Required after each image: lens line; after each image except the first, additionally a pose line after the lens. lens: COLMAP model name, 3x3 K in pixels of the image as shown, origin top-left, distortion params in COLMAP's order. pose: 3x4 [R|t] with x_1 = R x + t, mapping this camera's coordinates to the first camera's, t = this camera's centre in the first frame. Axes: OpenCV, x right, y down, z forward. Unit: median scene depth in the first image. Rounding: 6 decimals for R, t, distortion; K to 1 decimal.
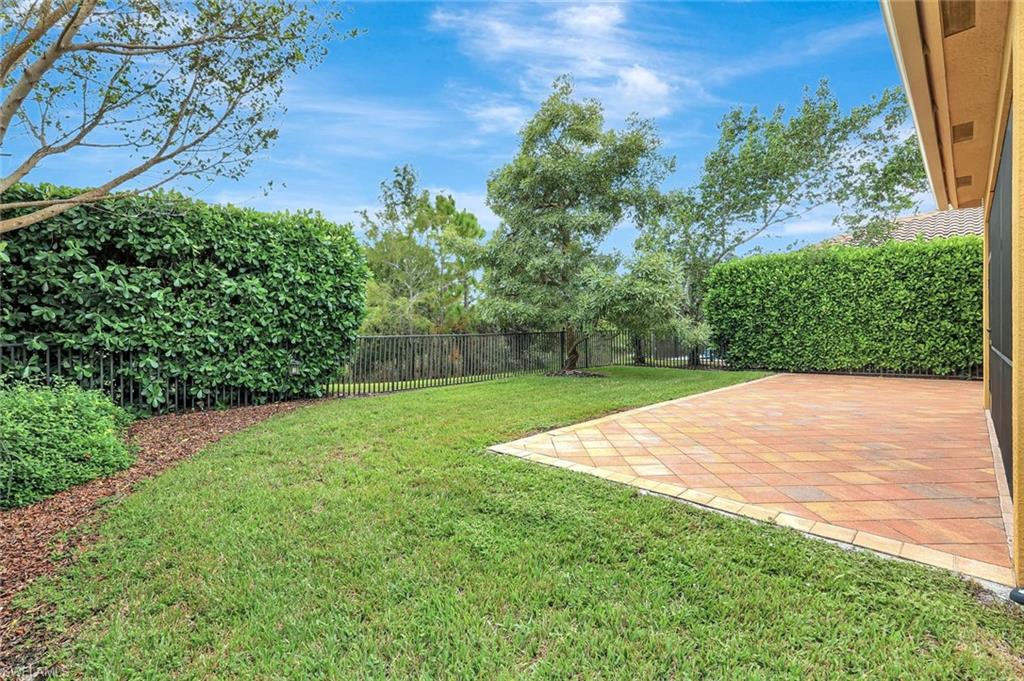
lens RADIAL K [[449.4, 0, 551.6], [0, 449.4, 337.2], [0, 0, 1]] dist [0.001274, 0.000028]
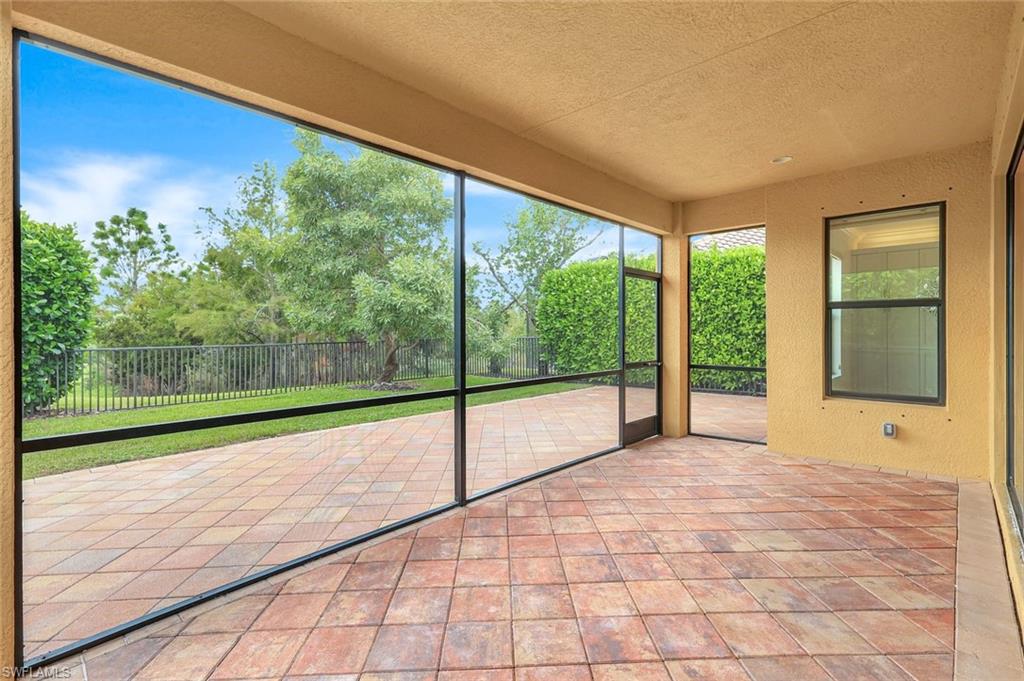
lens RADIAL K [[472.6, 0, 512.1], [0, 472.6, 341.3], [0, 0, 1]] dist [0.003574, 0.000220]
pose [[0.999617, 0.004824, 0.027239, 0.307913], [-0.004949, 0.999978, 0.004503, -0.019425], [-0.027217, -0.004637, 0.999619, -0.002437]]
